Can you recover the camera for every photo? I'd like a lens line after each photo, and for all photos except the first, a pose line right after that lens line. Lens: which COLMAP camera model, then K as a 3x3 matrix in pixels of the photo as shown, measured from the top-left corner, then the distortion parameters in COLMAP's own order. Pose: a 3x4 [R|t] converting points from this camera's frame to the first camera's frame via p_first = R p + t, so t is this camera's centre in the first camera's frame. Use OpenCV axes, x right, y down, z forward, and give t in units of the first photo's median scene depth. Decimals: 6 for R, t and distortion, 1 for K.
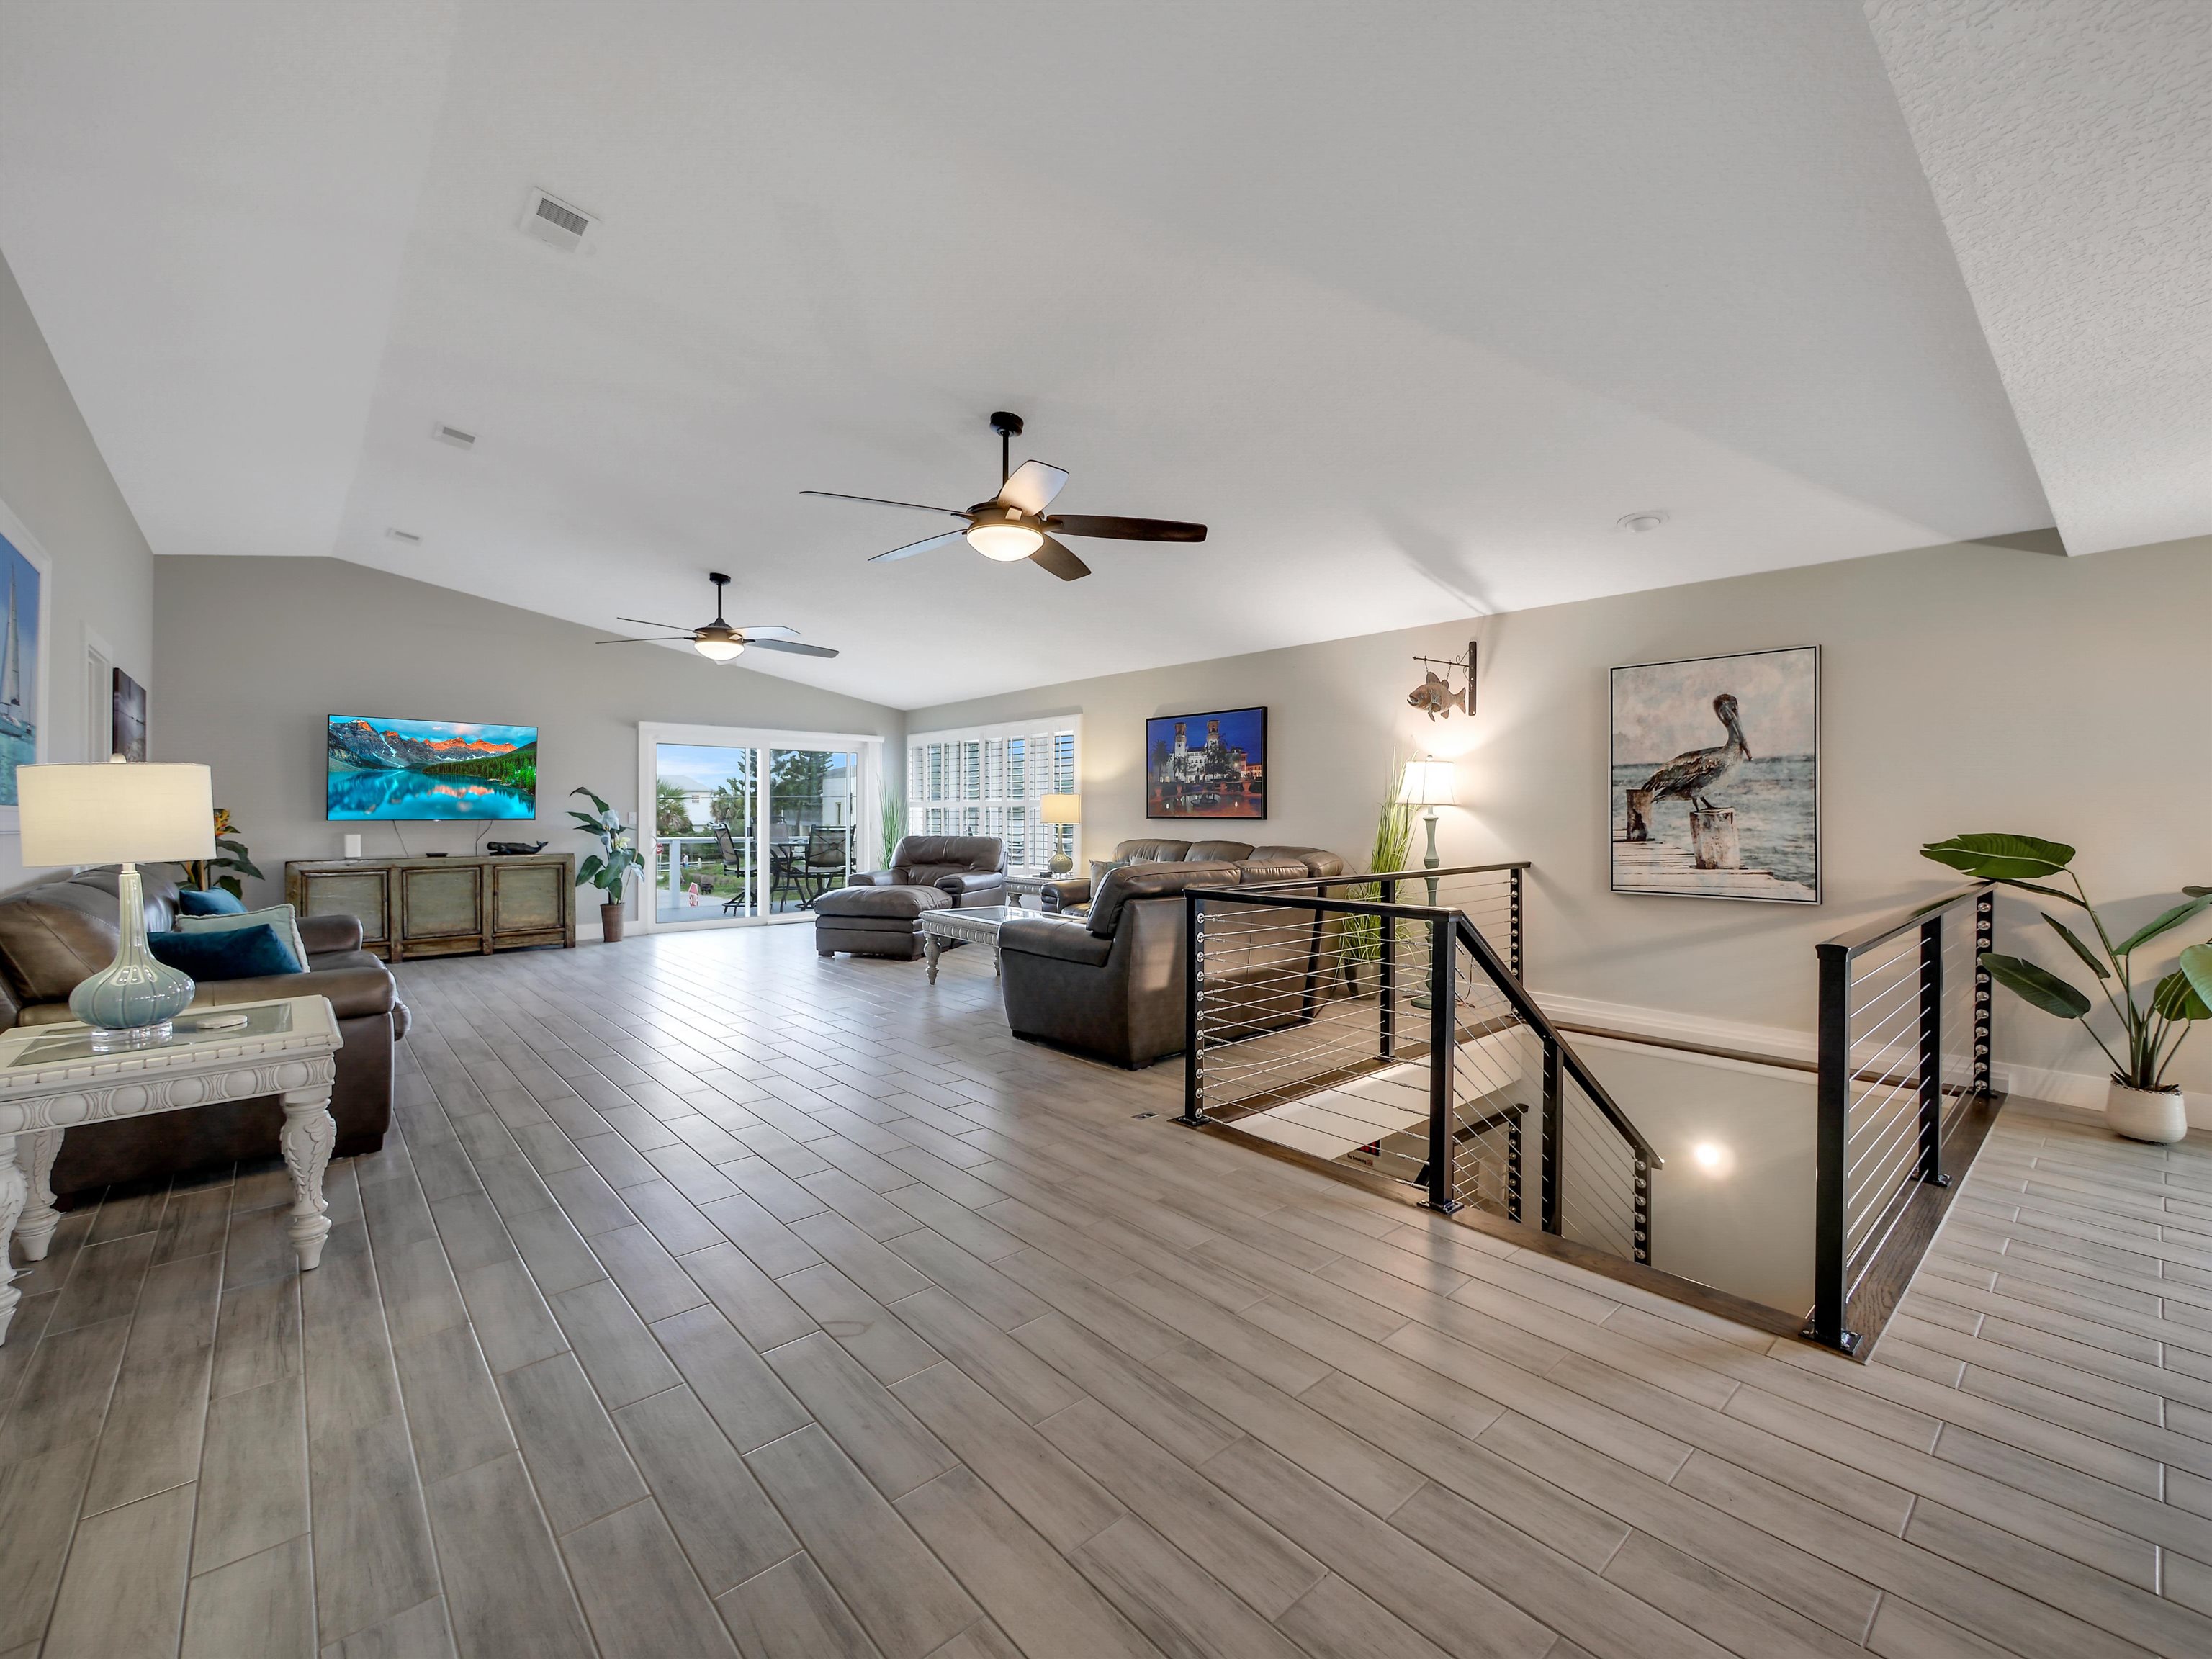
lens RADIAL K [[925.2, 0, 1111.4], [0, 925.2, 821.1], [0, 0, 1]] dist [-0.018869, 0.000264]
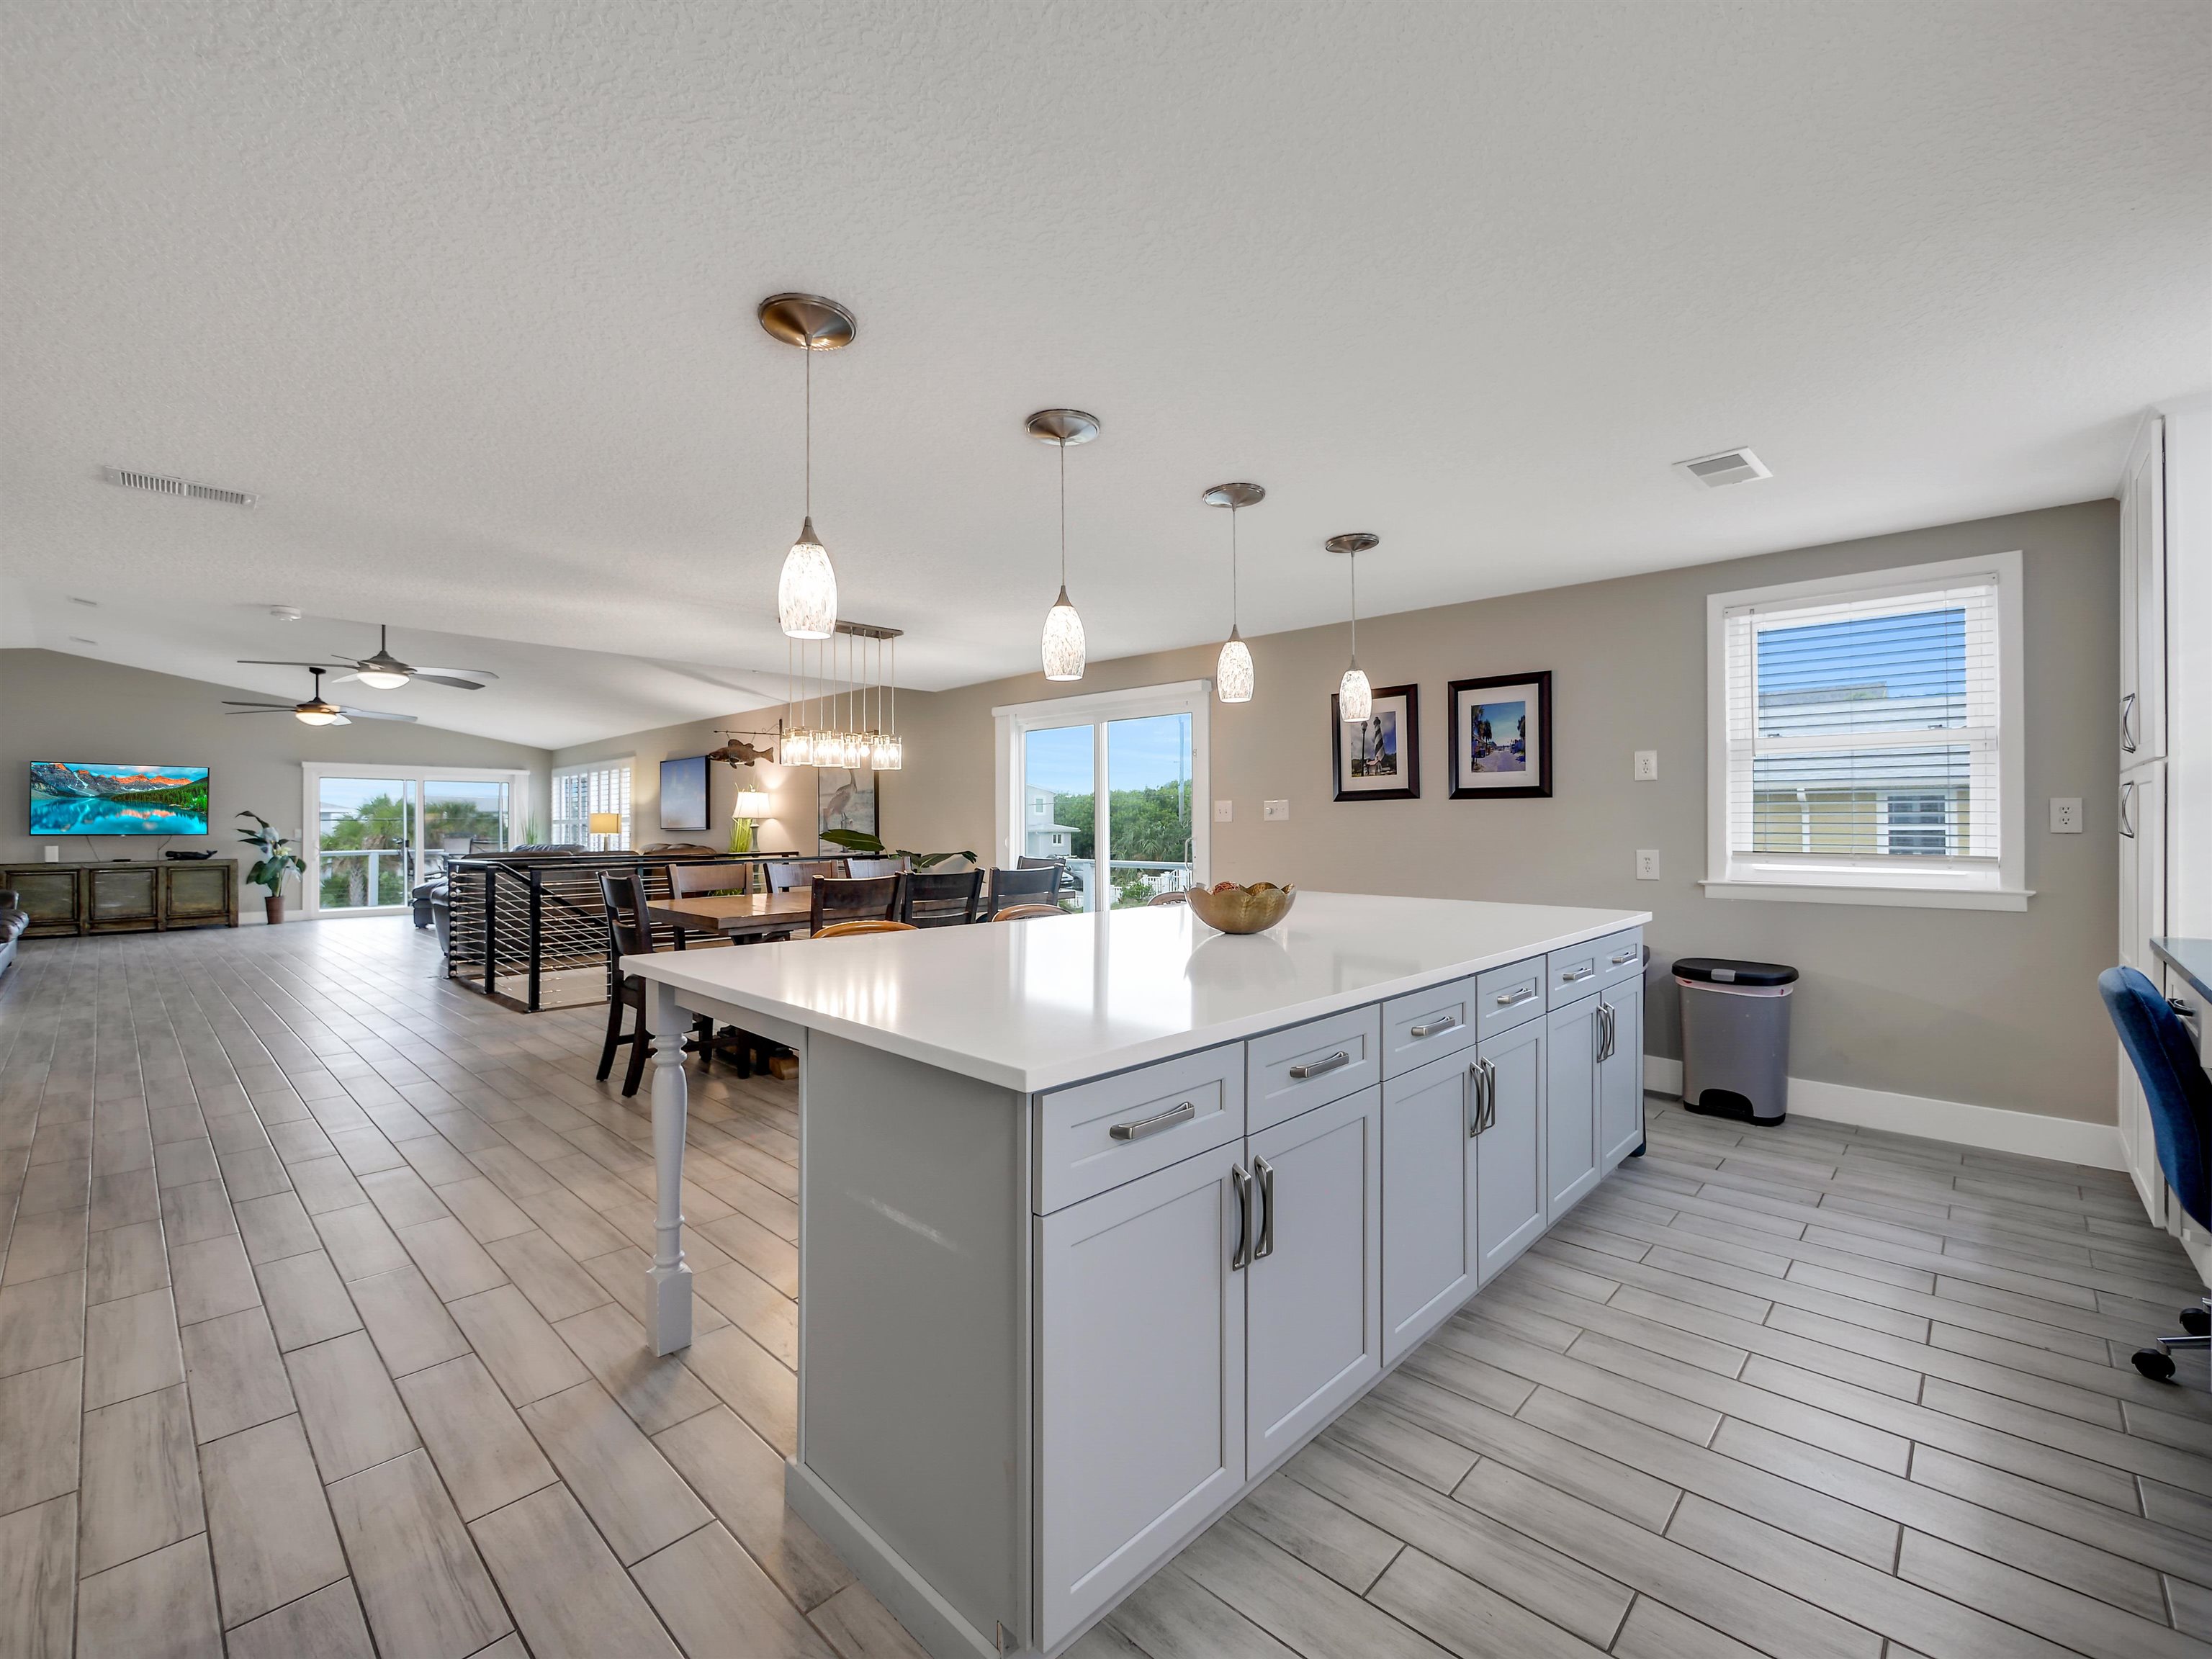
lens RADIAL K [[954.5, 0, 1145.5], [0, 954.5, 823.7], [0, 0, 1]] dist [-0.021486, 0.006681]
pose [[0.994836, -0.005083, 0.101368, 0.632617], [0.007394, 0.999721, -0.022433, 0.024766], [-0.101226, 0.023067, 0.994596, -0.544292]]
